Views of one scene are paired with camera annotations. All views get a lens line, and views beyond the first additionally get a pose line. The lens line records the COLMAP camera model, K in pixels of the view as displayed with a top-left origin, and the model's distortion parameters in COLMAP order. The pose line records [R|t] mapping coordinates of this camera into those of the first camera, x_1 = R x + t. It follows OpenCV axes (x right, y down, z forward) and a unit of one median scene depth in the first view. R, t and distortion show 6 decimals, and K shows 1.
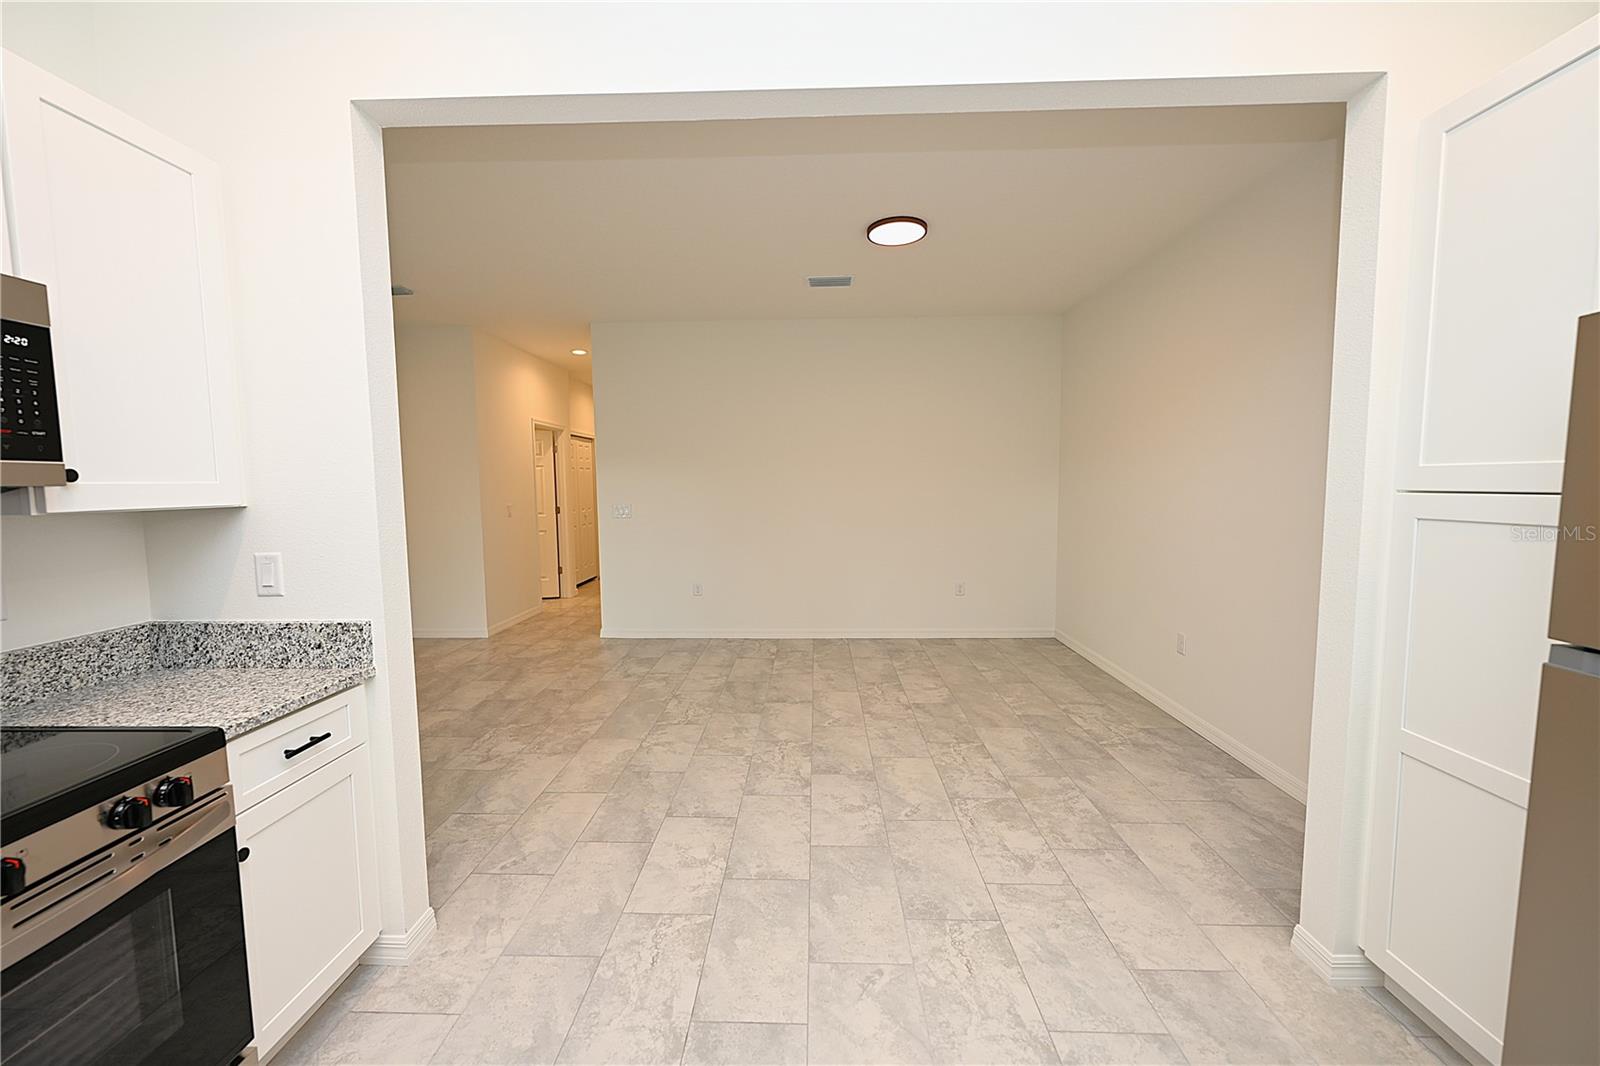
lens RADIAL K [[631.6, 0, 795.6], [0, 631.6, 532.5], [0, 0, 1]] dist [-0.001559, 0.000324]
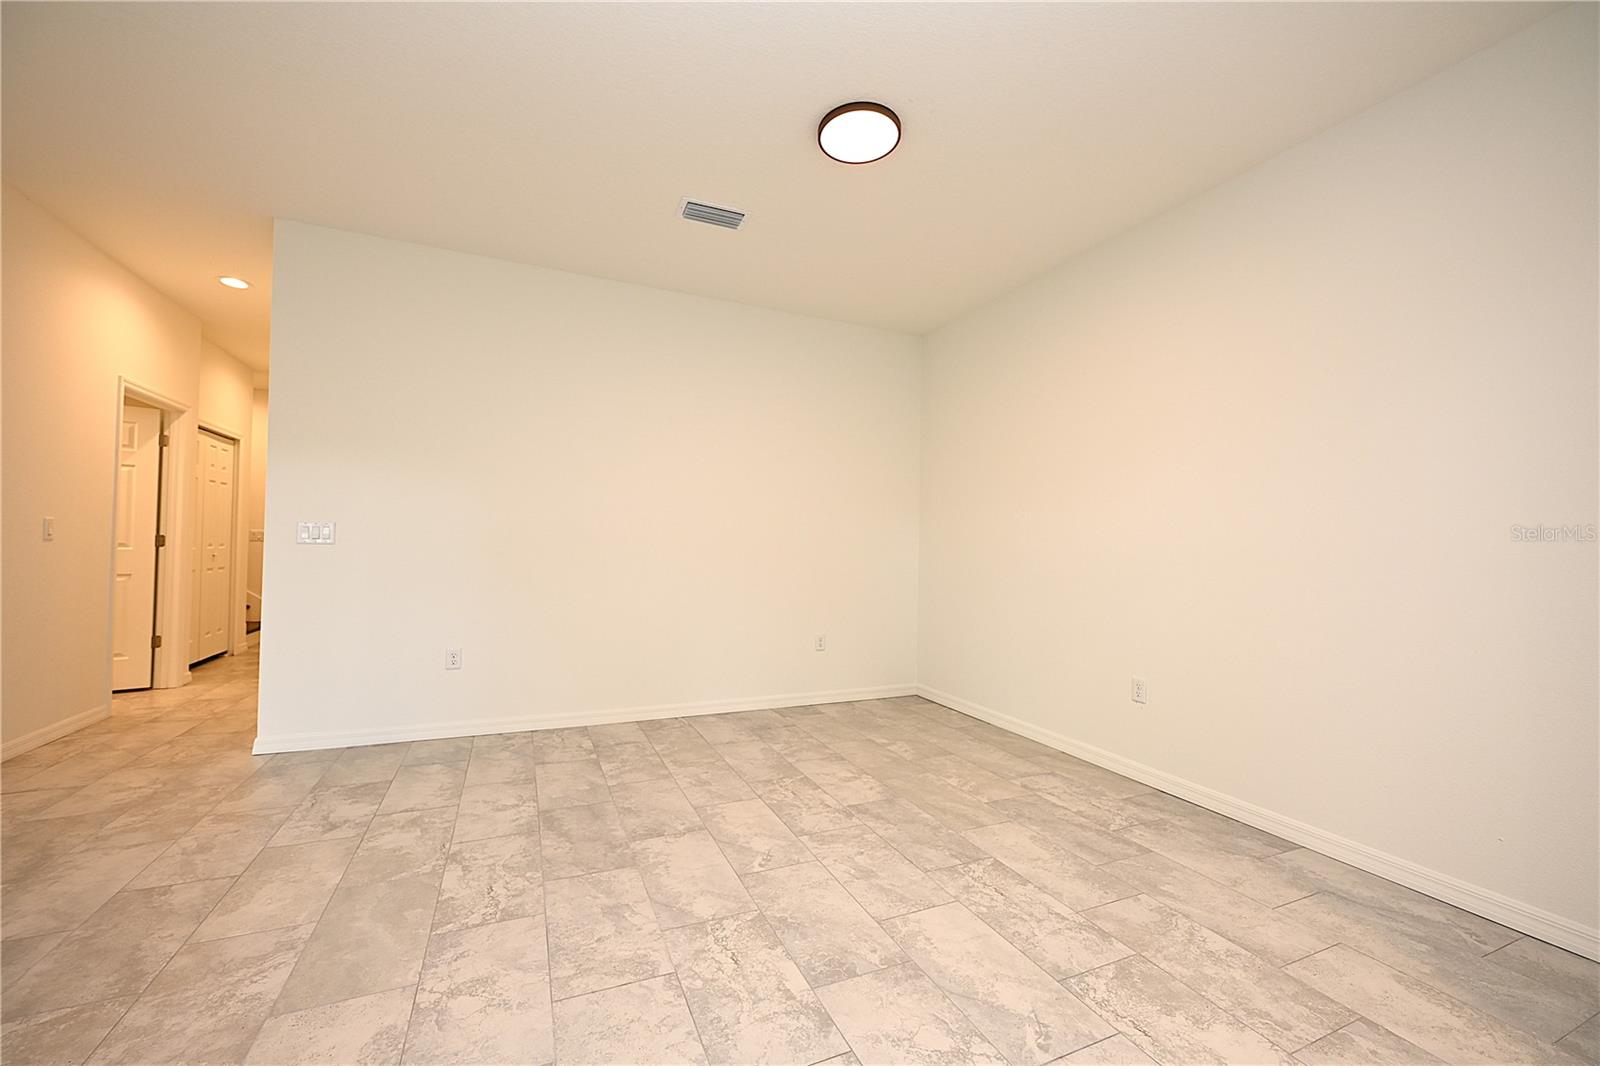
lens RADIAL K [[631.6, 0, 799.3], [0, 631.6, 532.9], [0, 0, 1]] dist [-0.001559, 0.000324]
pose [[0.900010, 0.036398, 0.434347, -0.198599], [0.007425, 0.995082, -0.098772, 0.046659], [-0.435806, 0.092121, 0.895314, 0.430851]]
